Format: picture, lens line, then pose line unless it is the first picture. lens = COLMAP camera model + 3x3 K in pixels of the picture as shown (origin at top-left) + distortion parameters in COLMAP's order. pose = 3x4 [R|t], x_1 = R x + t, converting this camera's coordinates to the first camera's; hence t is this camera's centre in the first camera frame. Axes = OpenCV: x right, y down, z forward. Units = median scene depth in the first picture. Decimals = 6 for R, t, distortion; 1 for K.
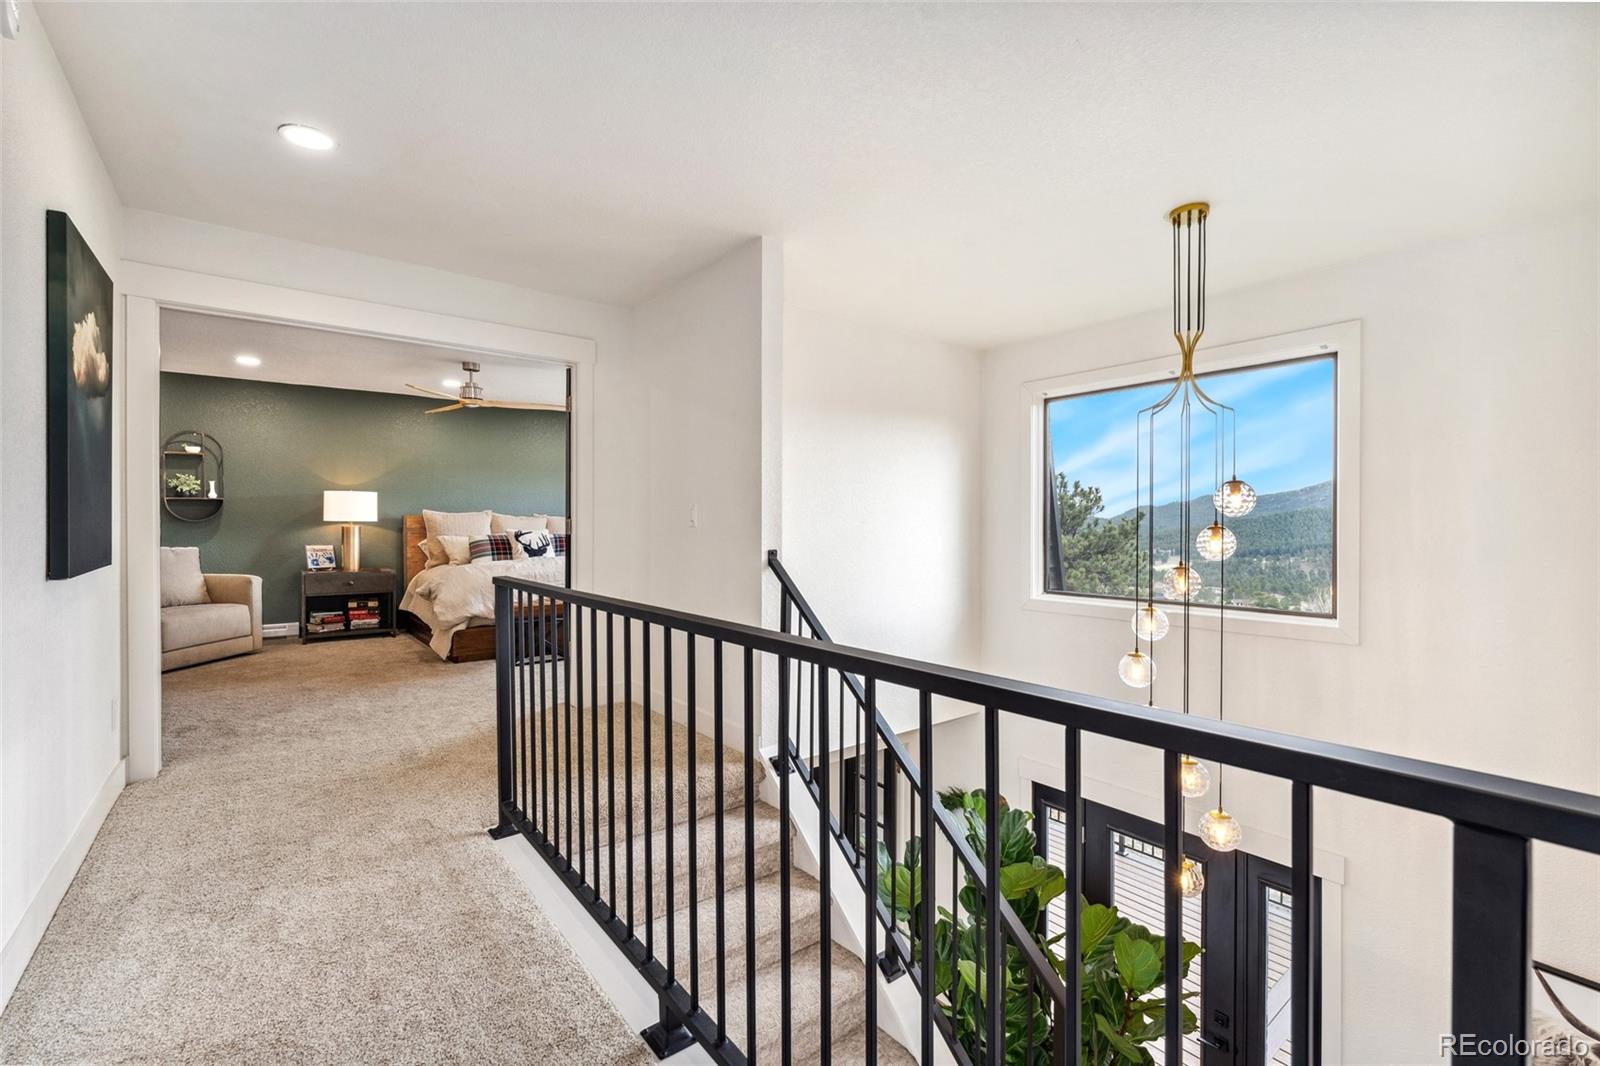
lens RADIAL K [[671.2, 0, 790.2], [0, 671.2, 532.5], [0, 0, 1]] dist [-0.002236, -0.000770]
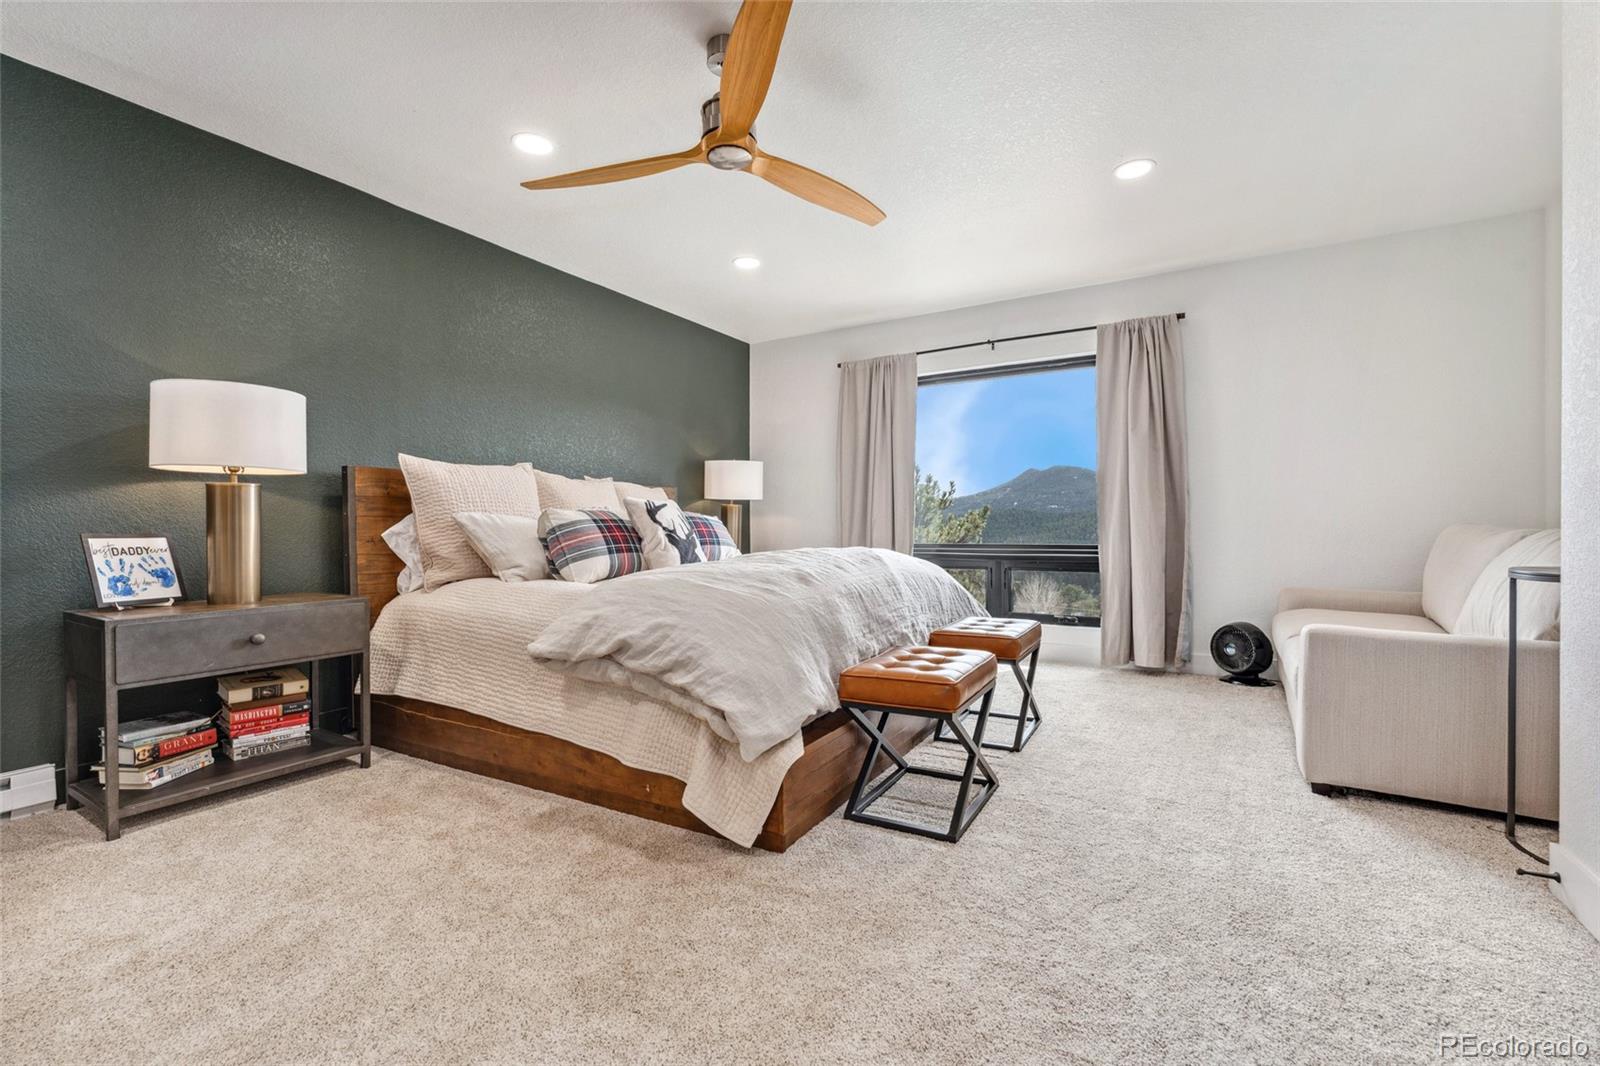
lens RADIAL K [[671.2, 0, 795.2], [0, 671.2, 523.5], [0, 0, 1]] dist [-0.002236, -0.000770]
pose [[0.928099, -0.006371, 0.372280, -0.503870], [0.012050, 0.999844, -0.012930, 0.020566], [-0.372139, 0.016486, 0.928031, 0.537858]]
